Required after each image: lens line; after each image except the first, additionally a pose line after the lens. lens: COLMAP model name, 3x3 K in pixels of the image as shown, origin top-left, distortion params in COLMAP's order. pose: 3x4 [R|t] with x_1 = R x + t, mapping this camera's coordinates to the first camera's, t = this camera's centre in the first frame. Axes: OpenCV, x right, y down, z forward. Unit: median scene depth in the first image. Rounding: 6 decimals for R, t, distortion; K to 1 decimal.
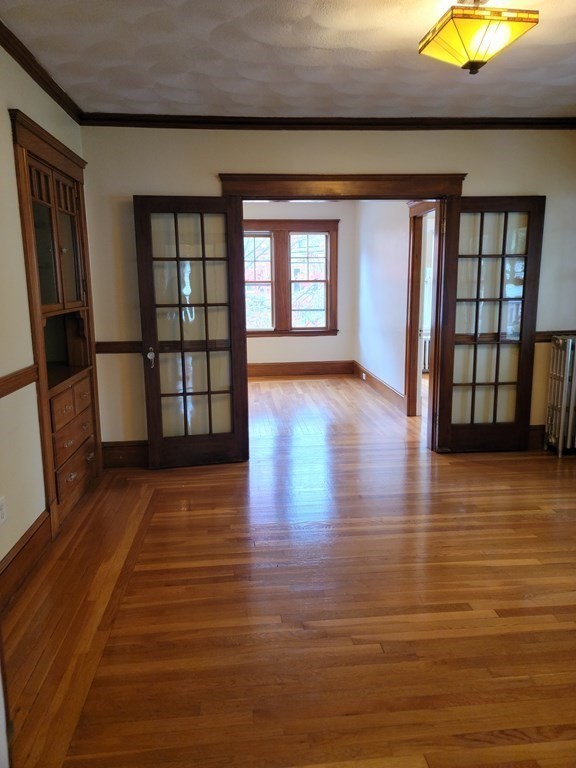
lens RADIAL K [[564.0, 0, 288.0], [0, 564.0, 384.0], [0, 0, 1]] dist [0.086808, -0.072041]
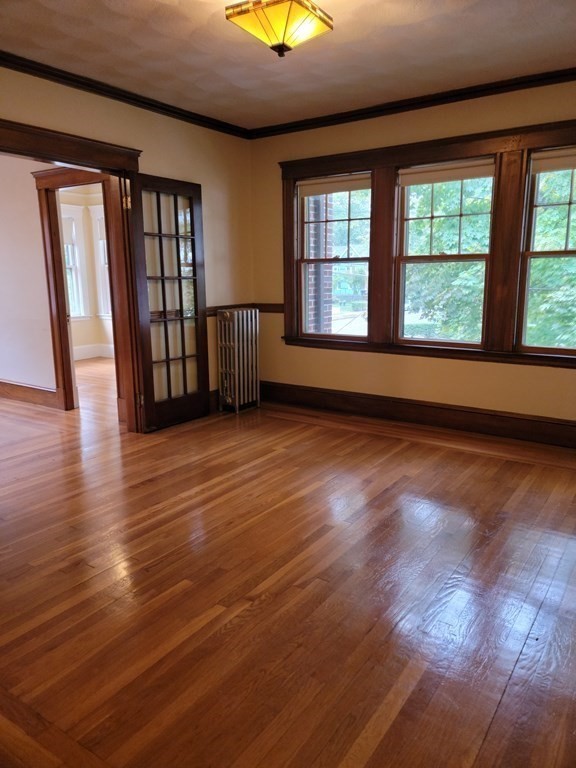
lens RADIAL K [[564.0, 0, 288.0], [0, 564.0, 384.0], [0, 0, 1]] dist [0.086808, -0.072041]
pose [[0.640245, -0.140518, 0.755209, -0.337198], [0.143226, 0.987724, 0.062357, 0.011424], [-0.754700, 0.068241, 0.652511, 0.174207]]
